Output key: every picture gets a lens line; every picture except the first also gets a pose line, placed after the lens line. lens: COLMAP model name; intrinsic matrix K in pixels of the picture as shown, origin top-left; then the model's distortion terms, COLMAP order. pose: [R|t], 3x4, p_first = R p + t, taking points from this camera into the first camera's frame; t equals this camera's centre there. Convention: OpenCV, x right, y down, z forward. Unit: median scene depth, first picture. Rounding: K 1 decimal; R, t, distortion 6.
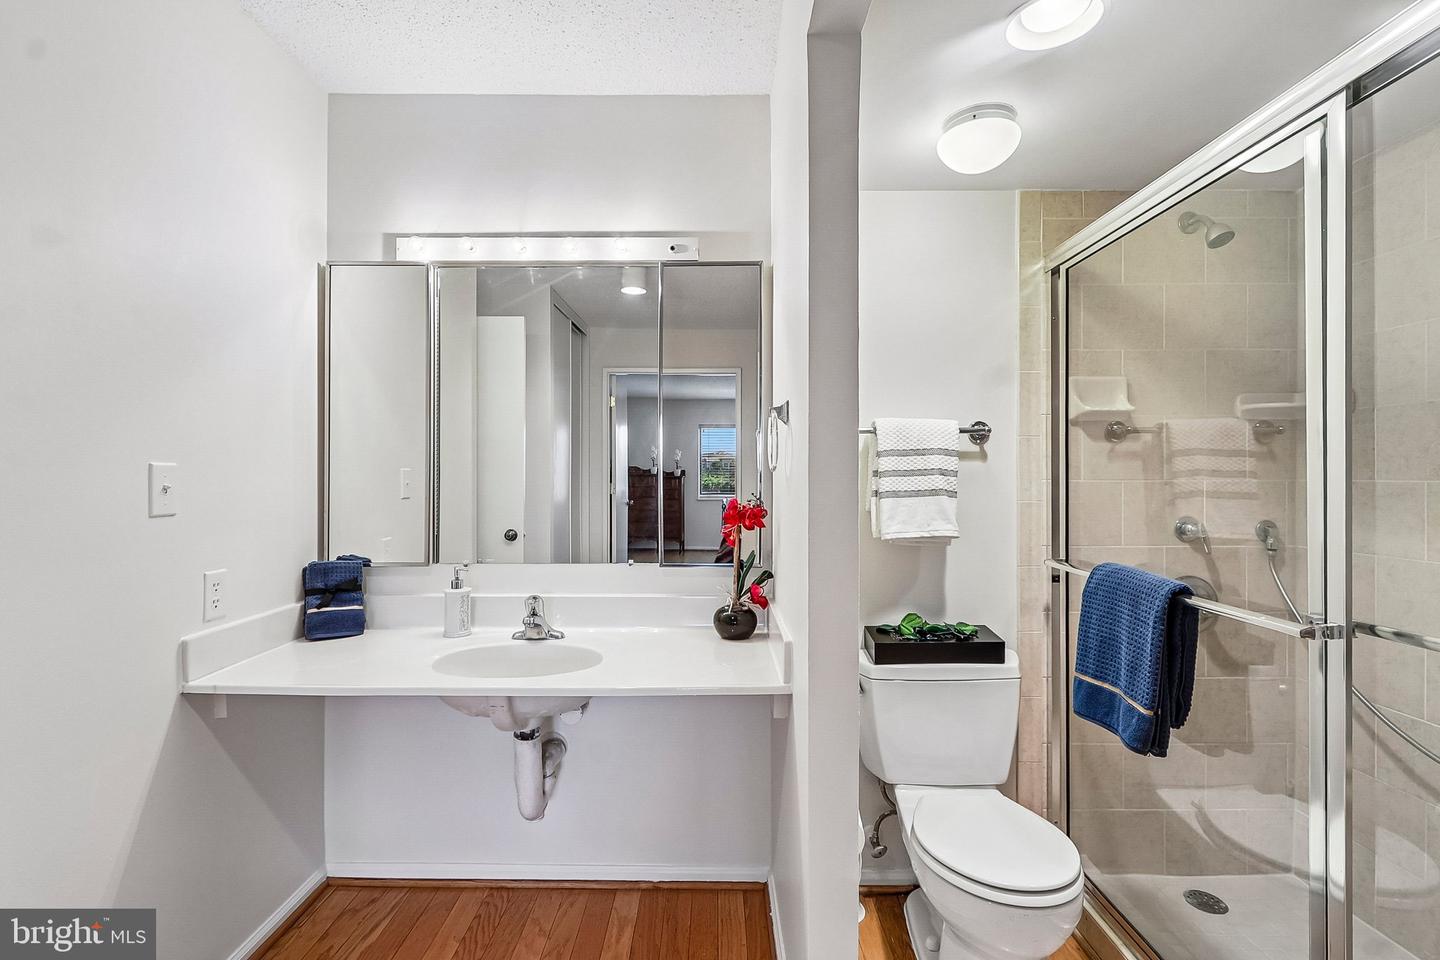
lens RADIAL K [[666.4, 0, 719.9], [0, 666.4, 476.2], [0, 0, 1]] dist [0.002087, -0.001216]
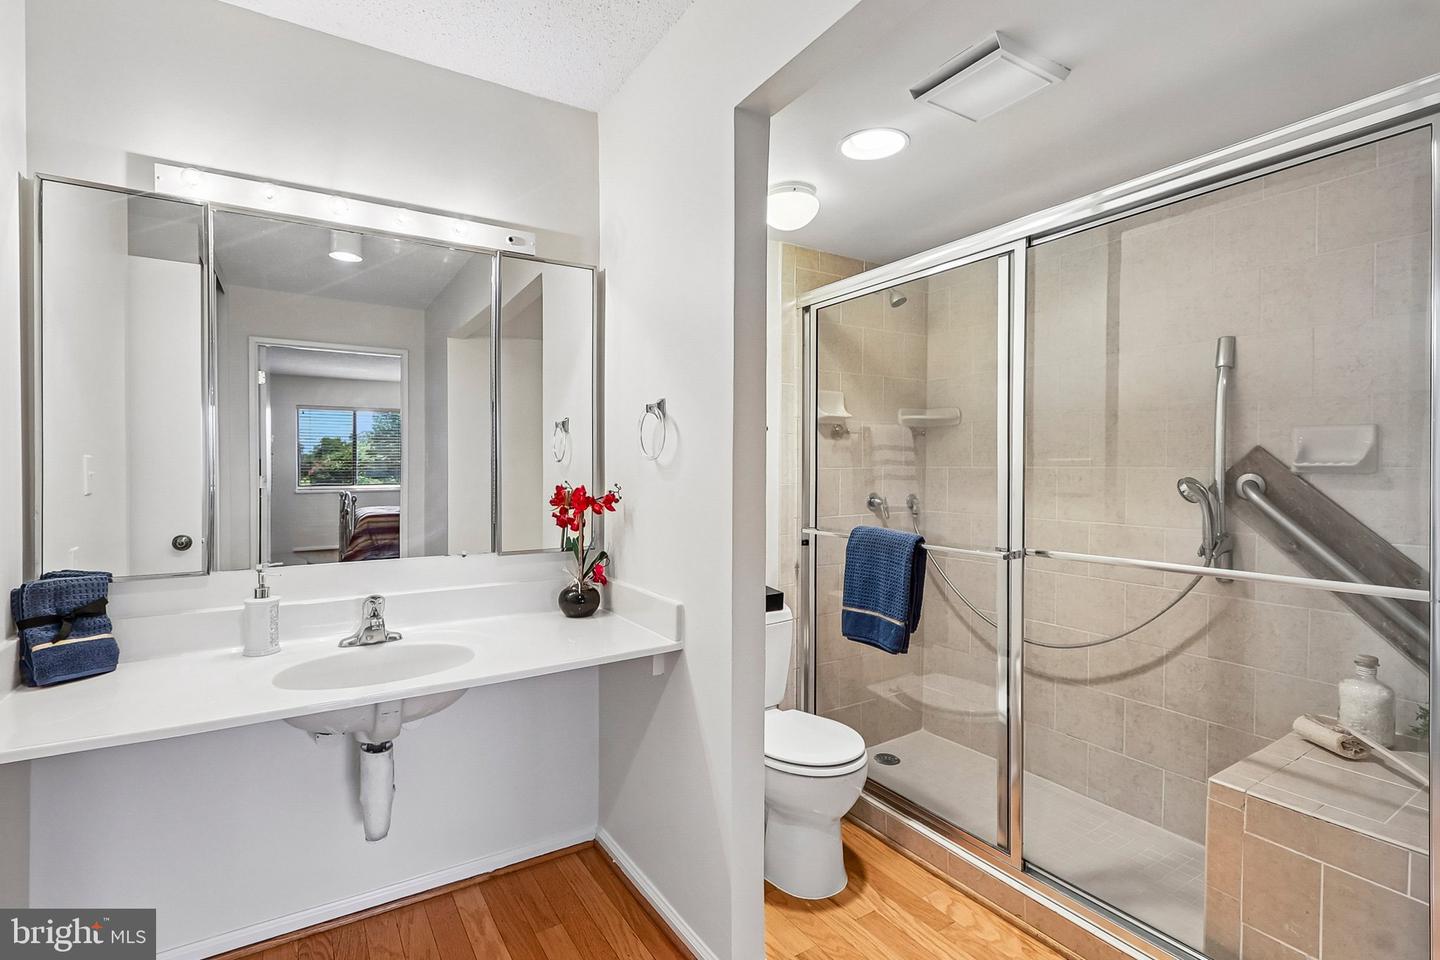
lens RADIAL K [[666.4, 0, 702.2], [0, 666.4, 468.0], [0, 0, 1]] dist [0.002087, -0.001216]
pose [[0.849857, -0.003319, 0.527002, -0.364577], [0.002163, 0.999994, 0.002809, 0.002763], [-0.527008, -0.001247, 0.849859, -0.013623]]
